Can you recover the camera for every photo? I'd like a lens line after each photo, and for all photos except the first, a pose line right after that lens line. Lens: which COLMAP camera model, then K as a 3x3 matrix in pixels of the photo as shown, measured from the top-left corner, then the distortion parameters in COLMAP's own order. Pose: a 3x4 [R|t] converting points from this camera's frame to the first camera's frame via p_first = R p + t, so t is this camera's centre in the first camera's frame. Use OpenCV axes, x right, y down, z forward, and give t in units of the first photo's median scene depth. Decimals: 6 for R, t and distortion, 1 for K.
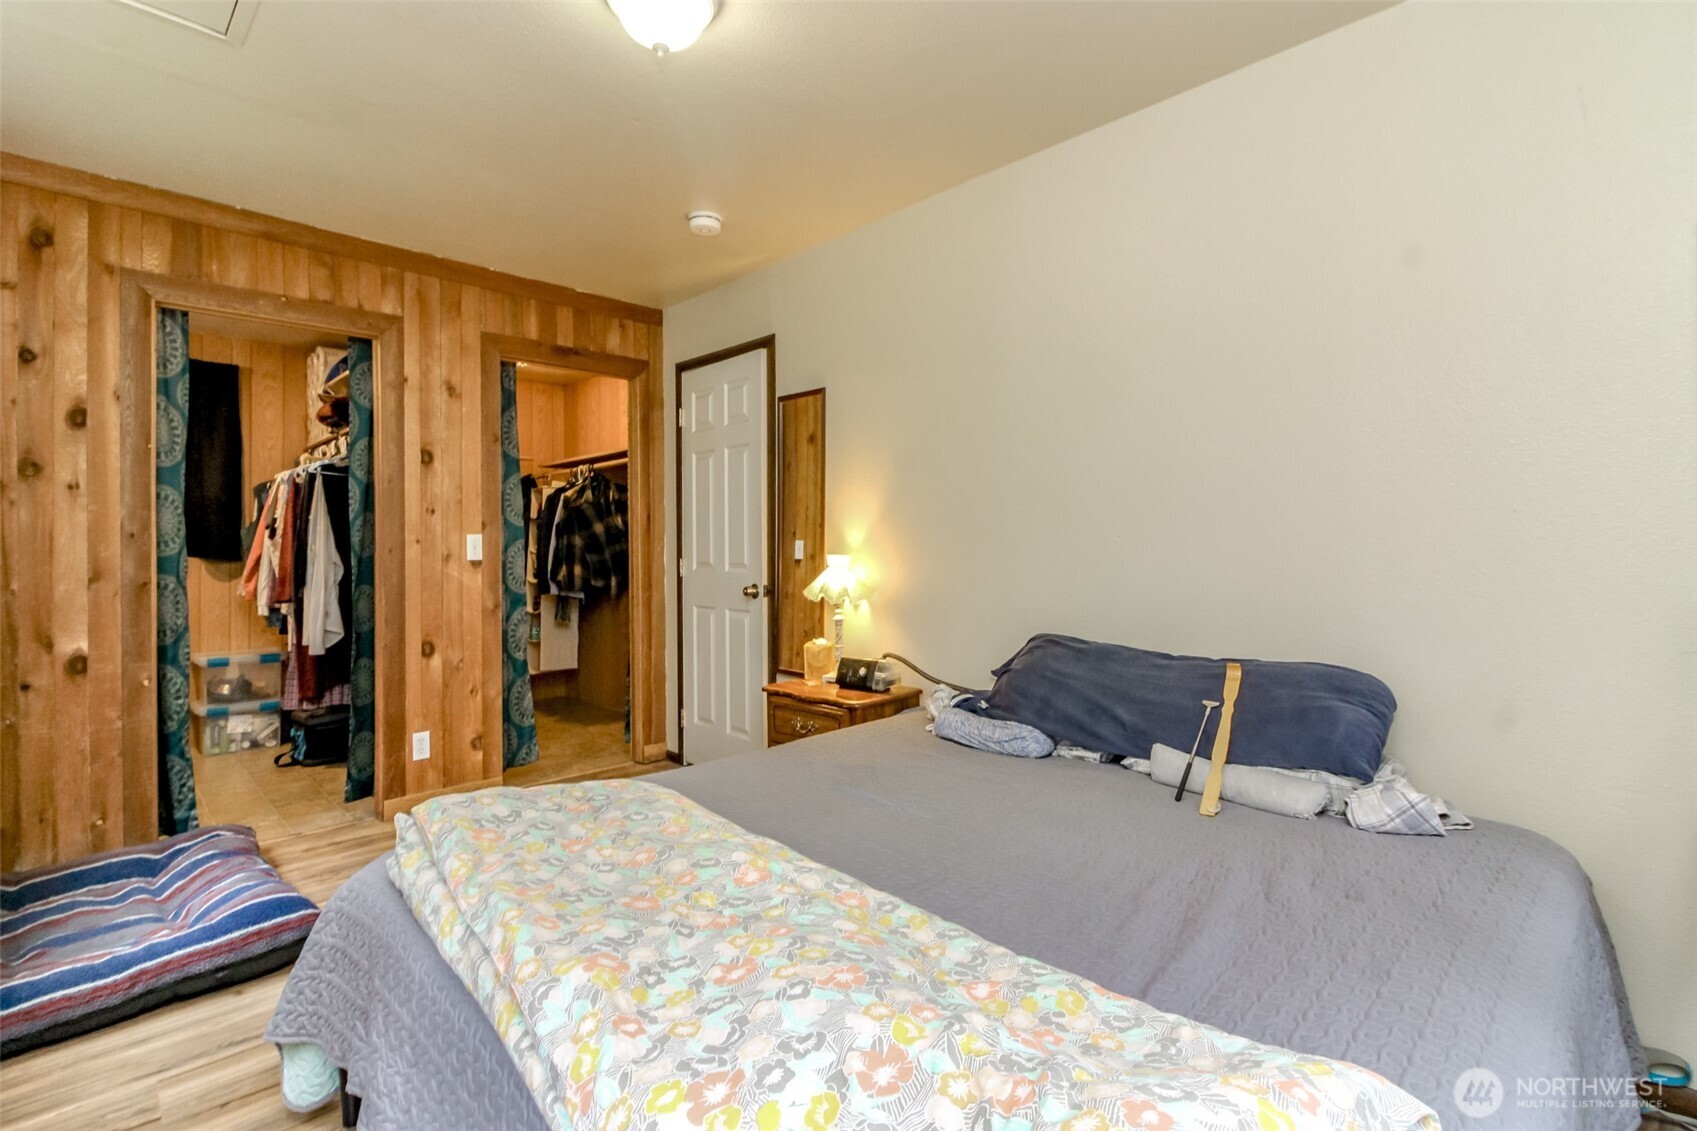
lens RADIAL K [[768.2, 0, 844.5], [0, 768.2, 540.0], [0, 0, 1]] dist [0.000274, 0.000011]
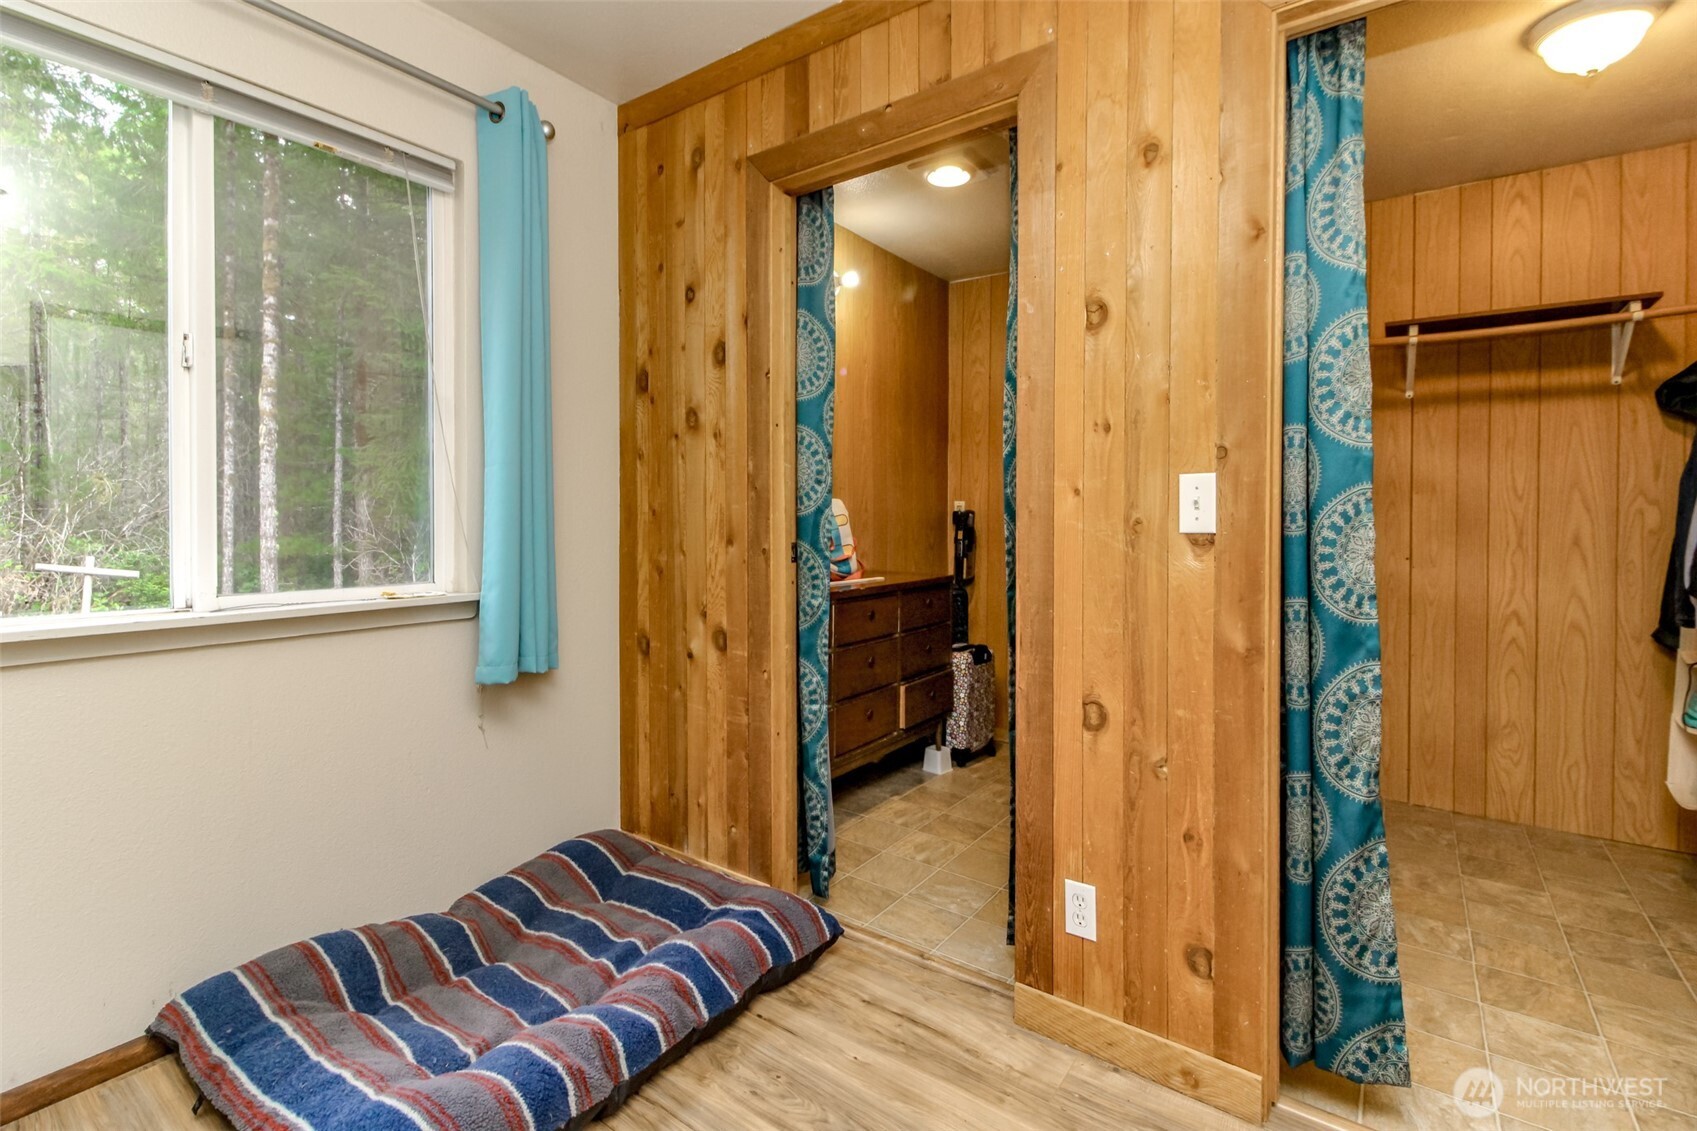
lens RADIAL K [[765.3, 0, 844.9], [0, 765.3, 526.9], [0, 0, 1]] dist [-0.000188, -0.000287]
pose [[0.156921, 0.020034, -0.987408, -0.097153], [0.003514, 0.999777, 0.020843, 0.013334], [0.987605, -0.006741, 0.156815, 0.772071]]
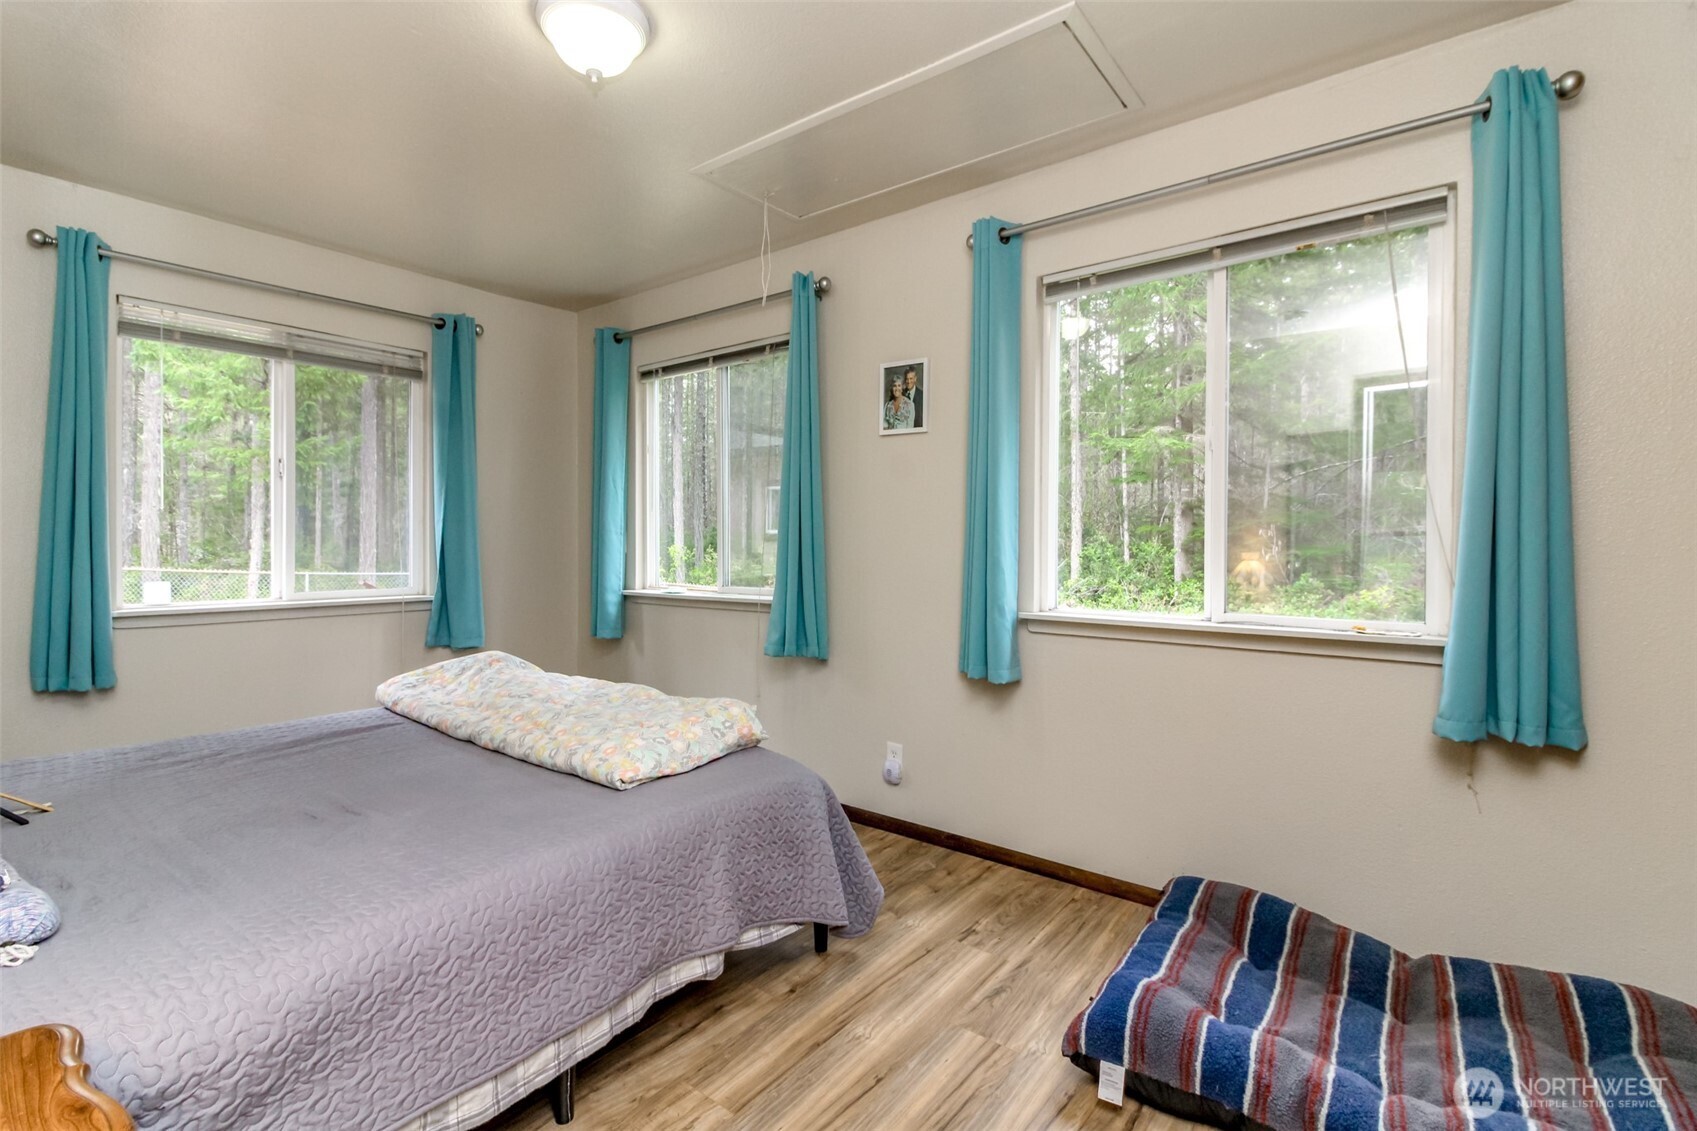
lens RADIAL K [[768.2, 0, 844.5], [0, 768.2, 540.0], [0, 0, 1]] dist [0.000274, 0.000011]
pose [[-0.990531, 0.007555, -0.137082, -0.206760], [0.009016, 0.999909, -0.010045, 0.006270], [0.136993, -0.011186, -0.990509, 1.056367]]
